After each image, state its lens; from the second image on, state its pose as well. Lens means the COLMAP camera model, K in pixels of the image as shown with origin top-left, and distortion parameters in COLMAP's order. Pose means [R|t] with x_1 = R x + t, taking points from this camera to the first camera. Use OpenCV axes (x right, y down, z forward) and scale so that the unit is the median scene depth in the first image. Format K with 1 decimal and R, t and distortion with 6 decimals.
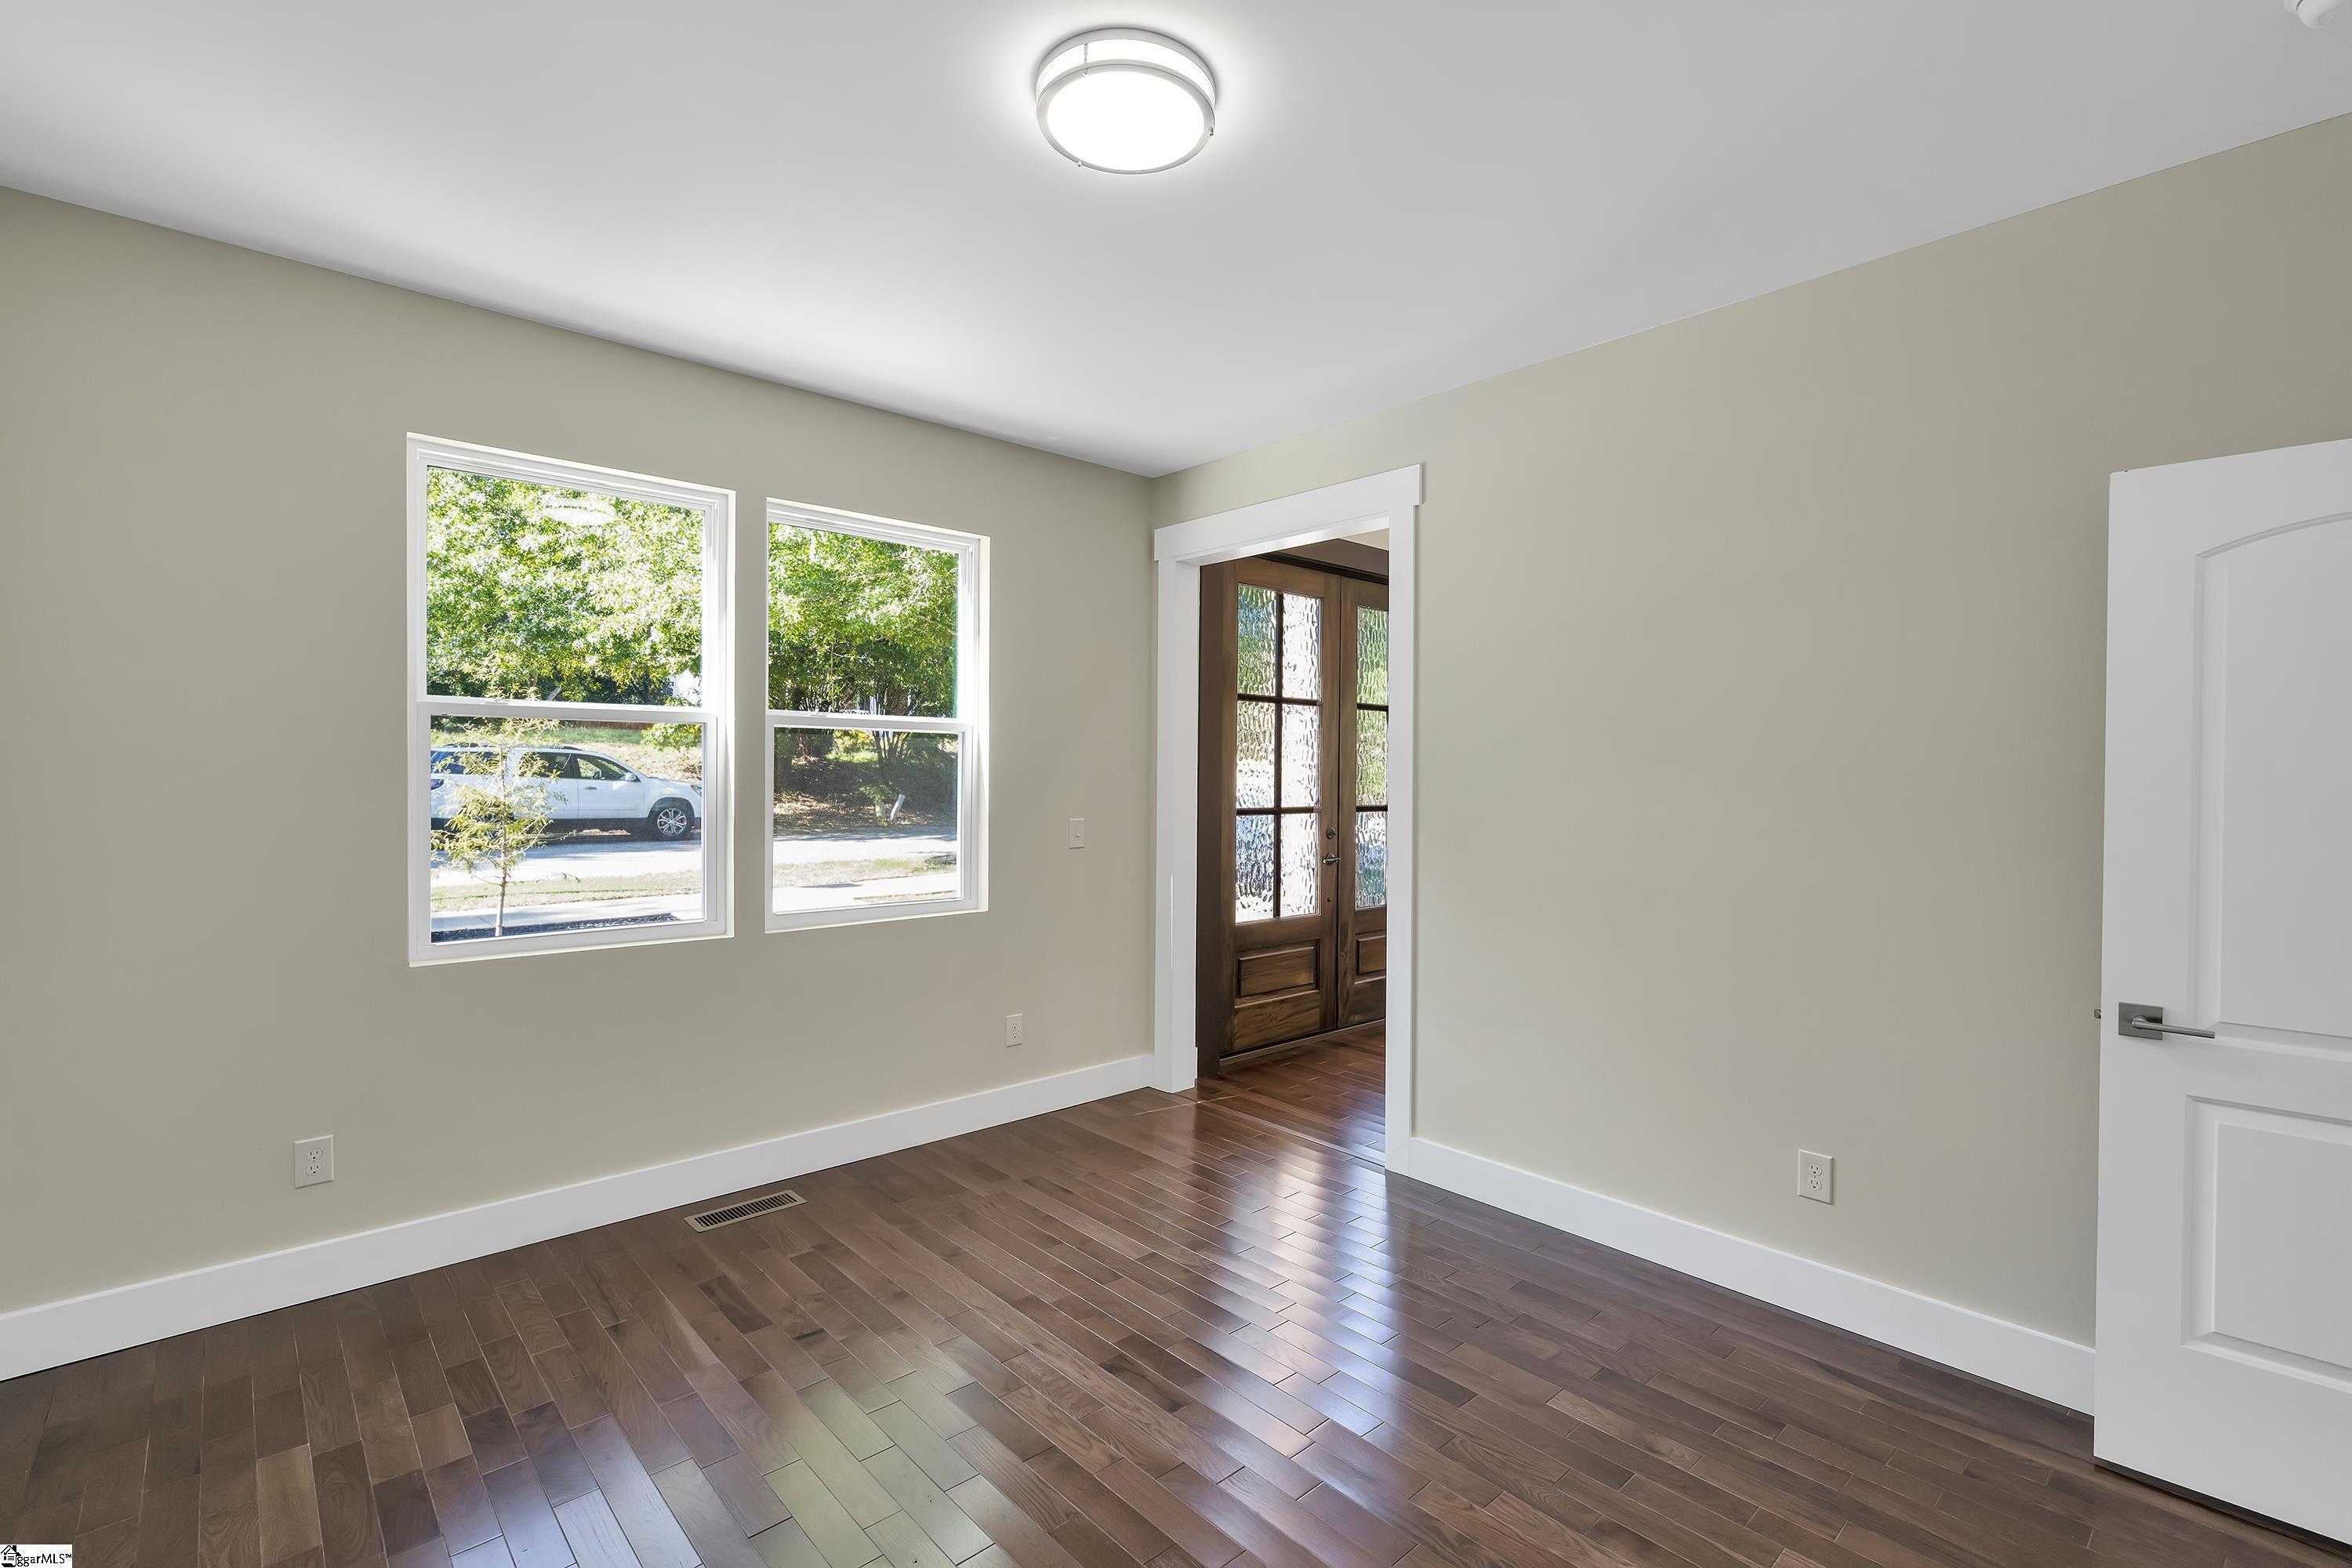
lens RADIAL K [[1052.4, 0, 1176.0], [0, 1052.4, 784.0], [0, 0, 1]] dist [-0.006589, -0.000030]
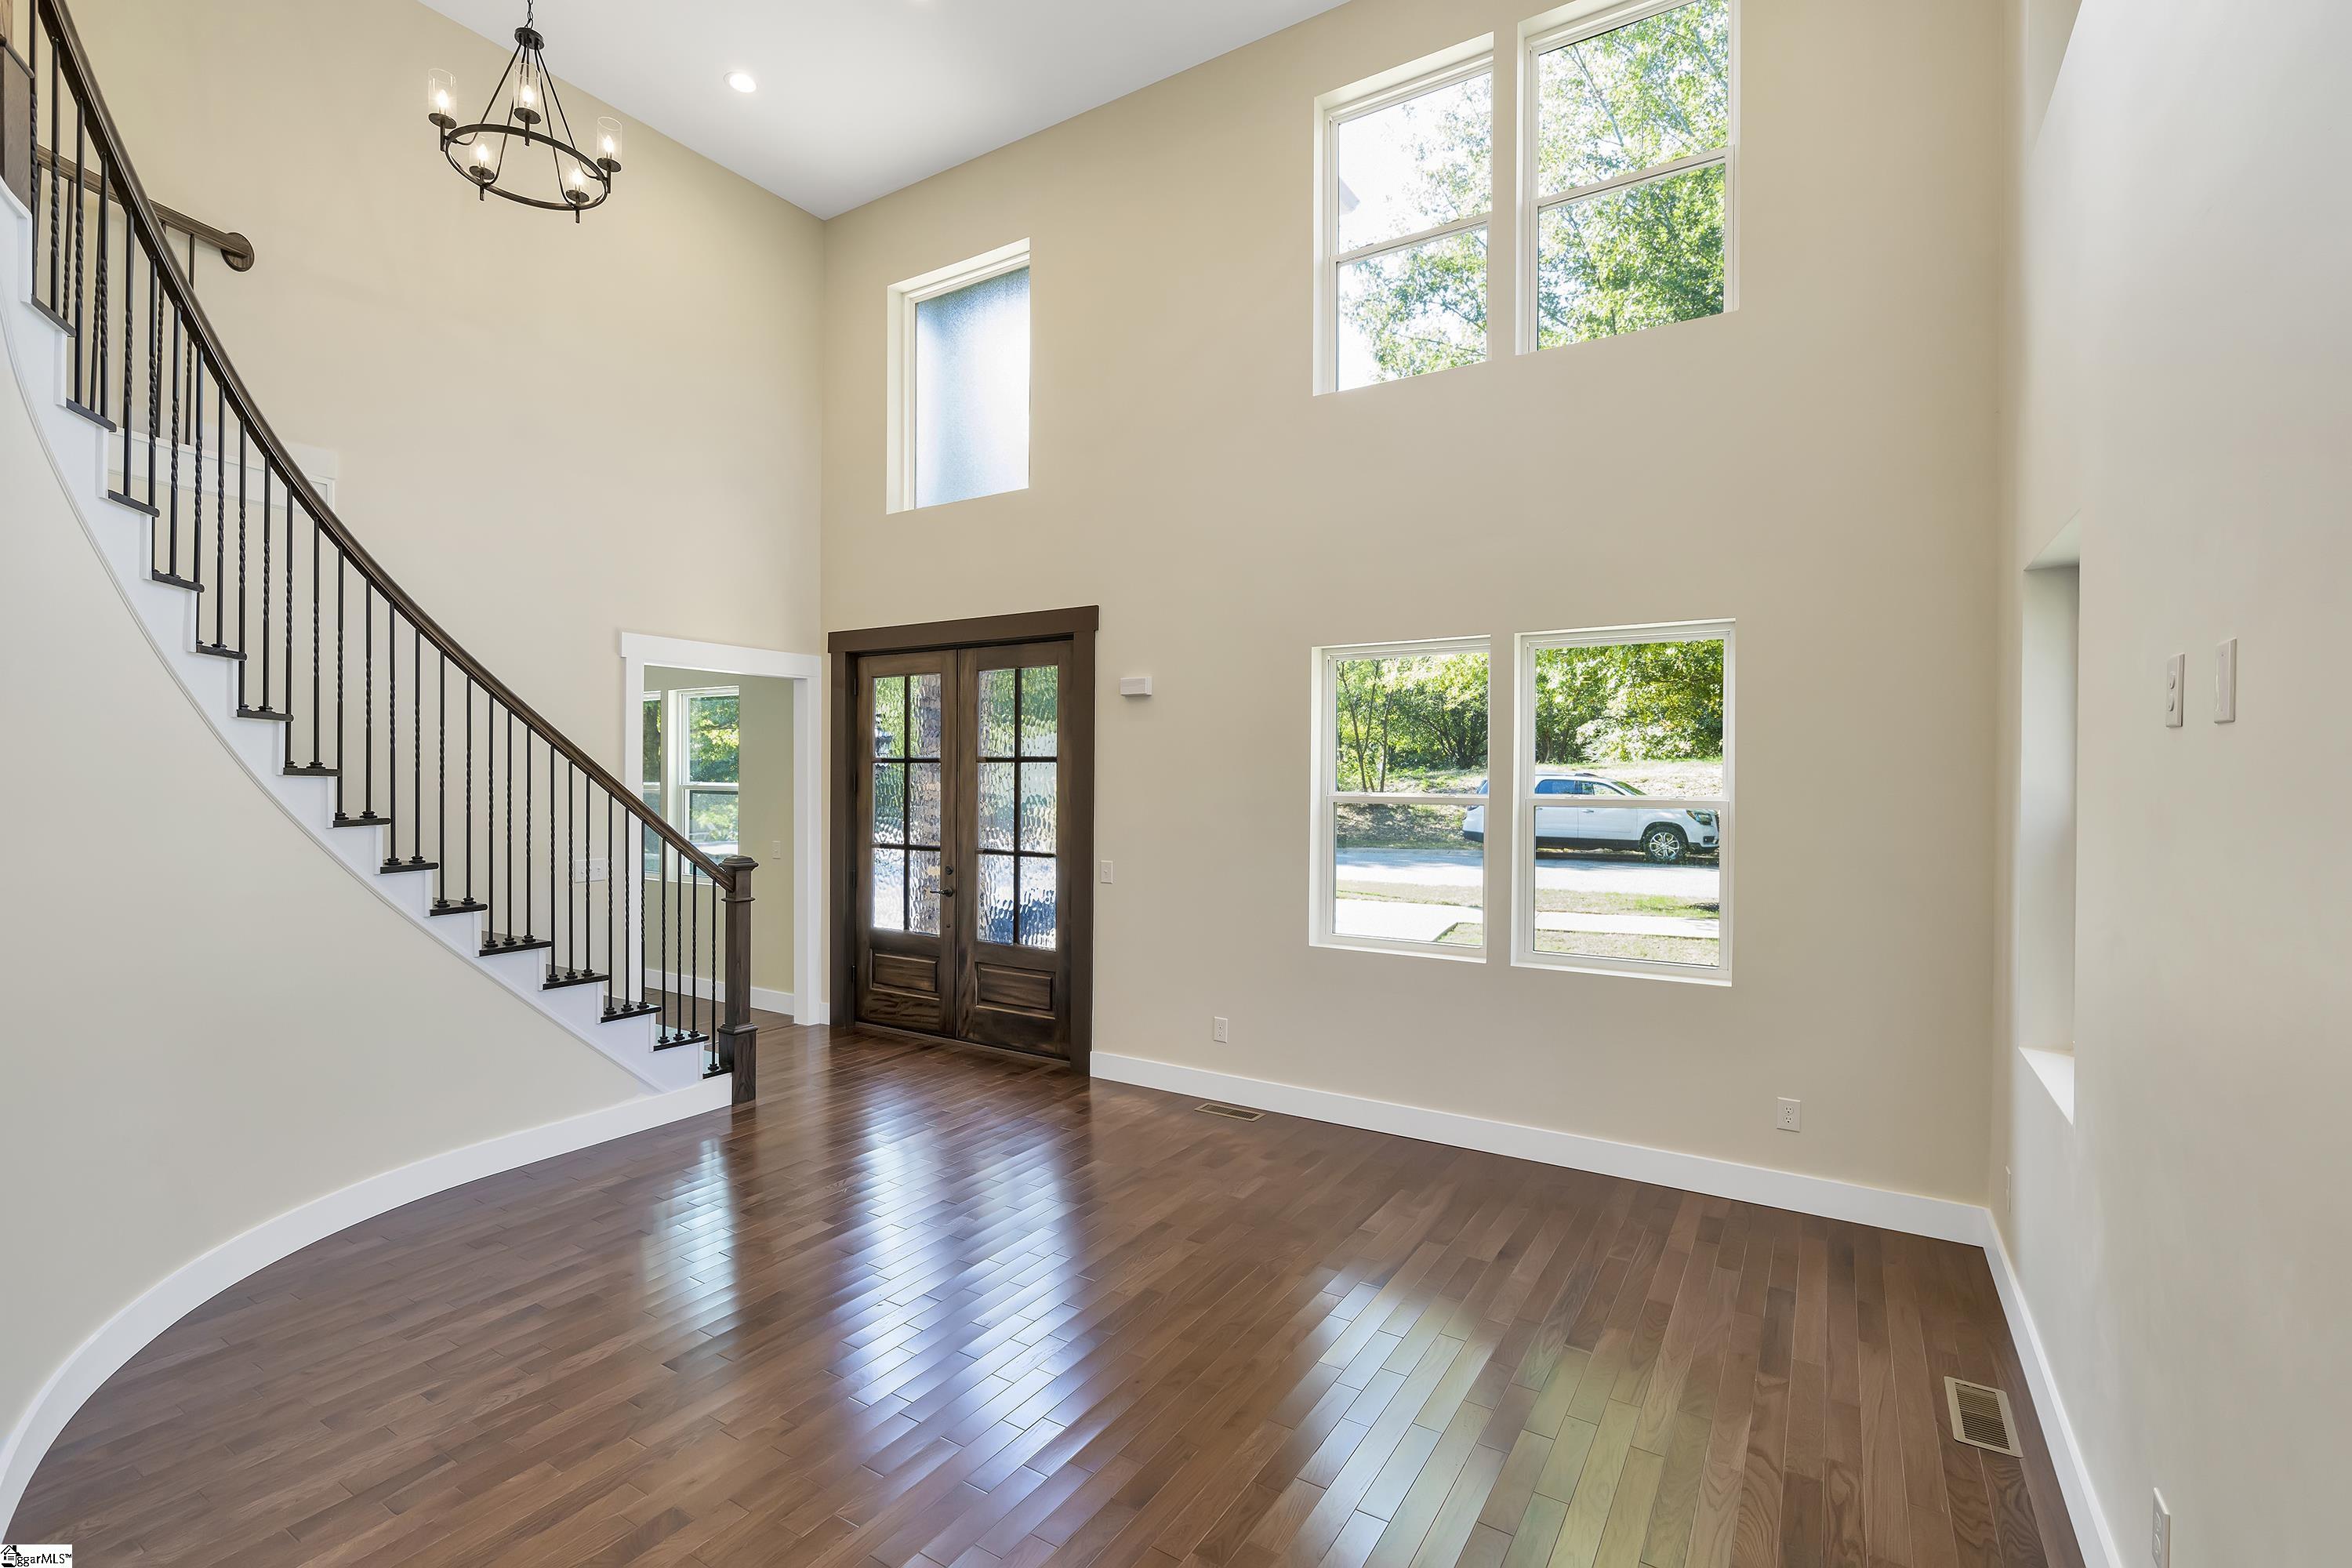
lens RADIAL K [[1052.4, 0, 1176.0], [0, 1052.4, 784.0], [0, 0, 1]] dist [-0.006589, -0.000030]
pose [[0.275343, 0.004350, -0.961336, 1.336751], [-0.017993, 0.999838, -0.000629, -0.052999], [0.961178, 0.017471, 0.275376, 0.906664]]
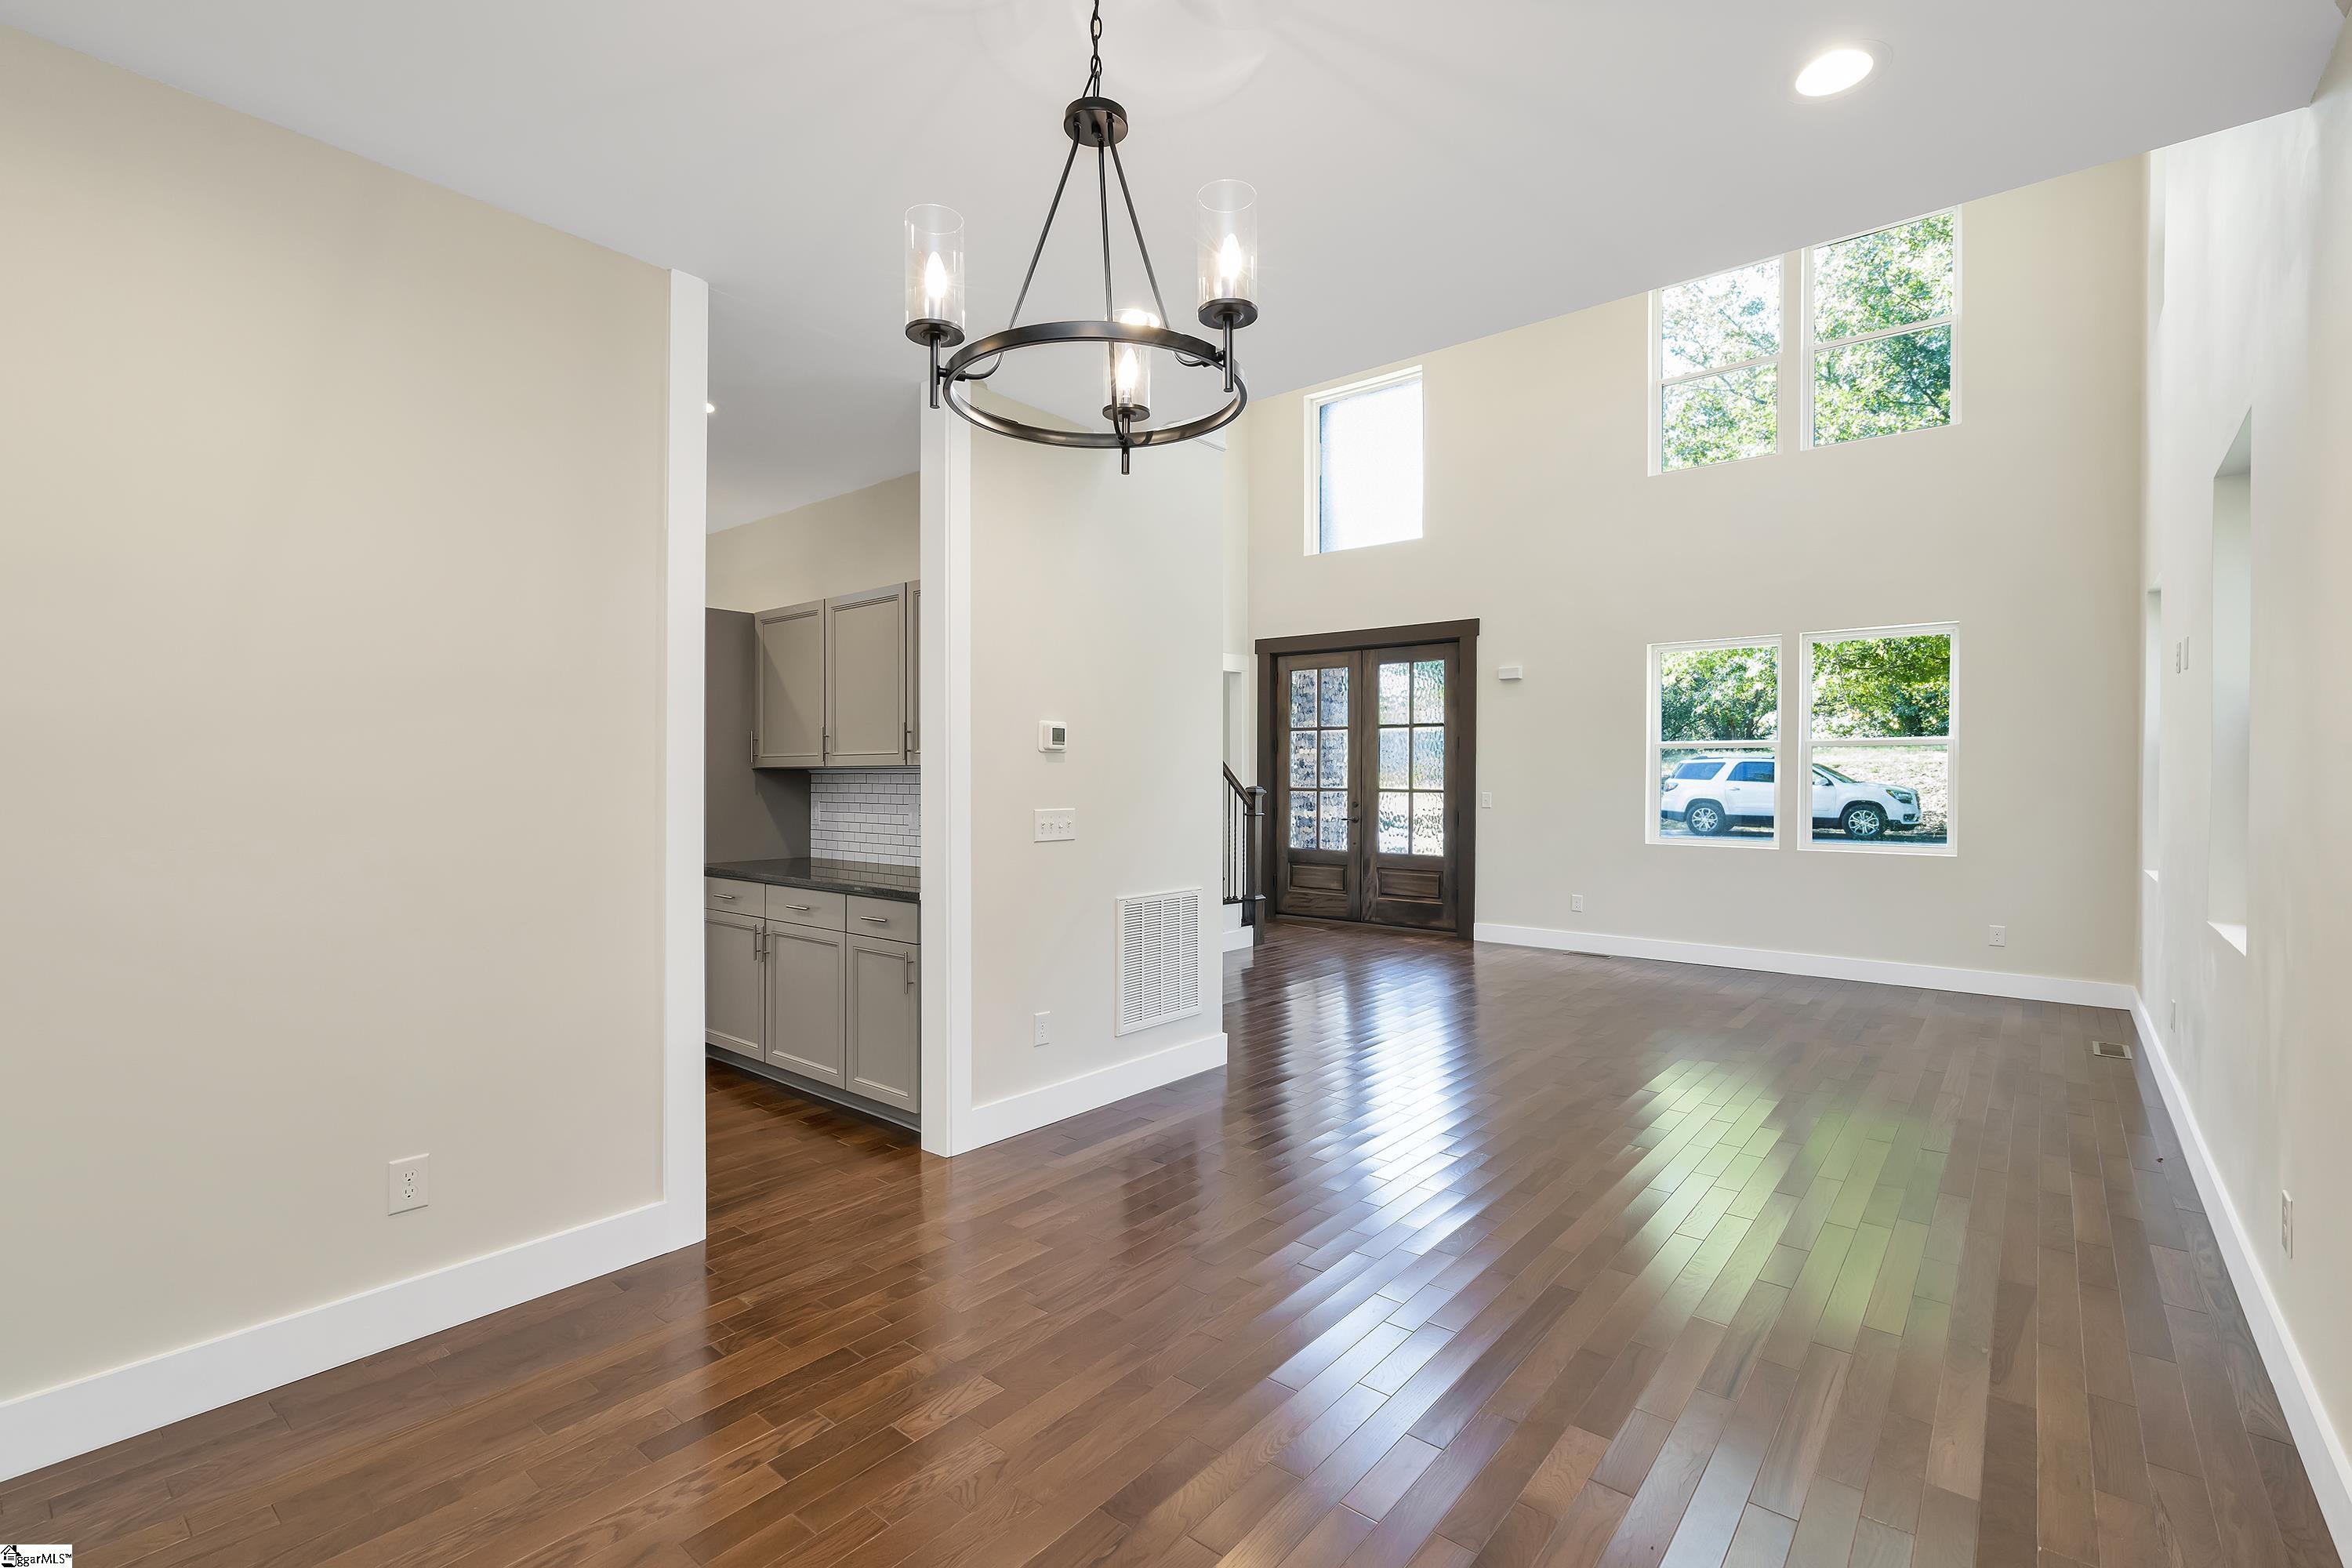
lens RADIAL K [[1052.4, 0, 1176.0], [0, 1052.4, 784.0], [0, 0, 1]] dist [-0.006589, -0.000030]
pose [[0.146480, 0.005151, -0.989200, 1.760548], [-0.015563, 0.999875, 0.002902, 0.013802], [0.989091, 0.014970, 0.146542, 0.460288]]
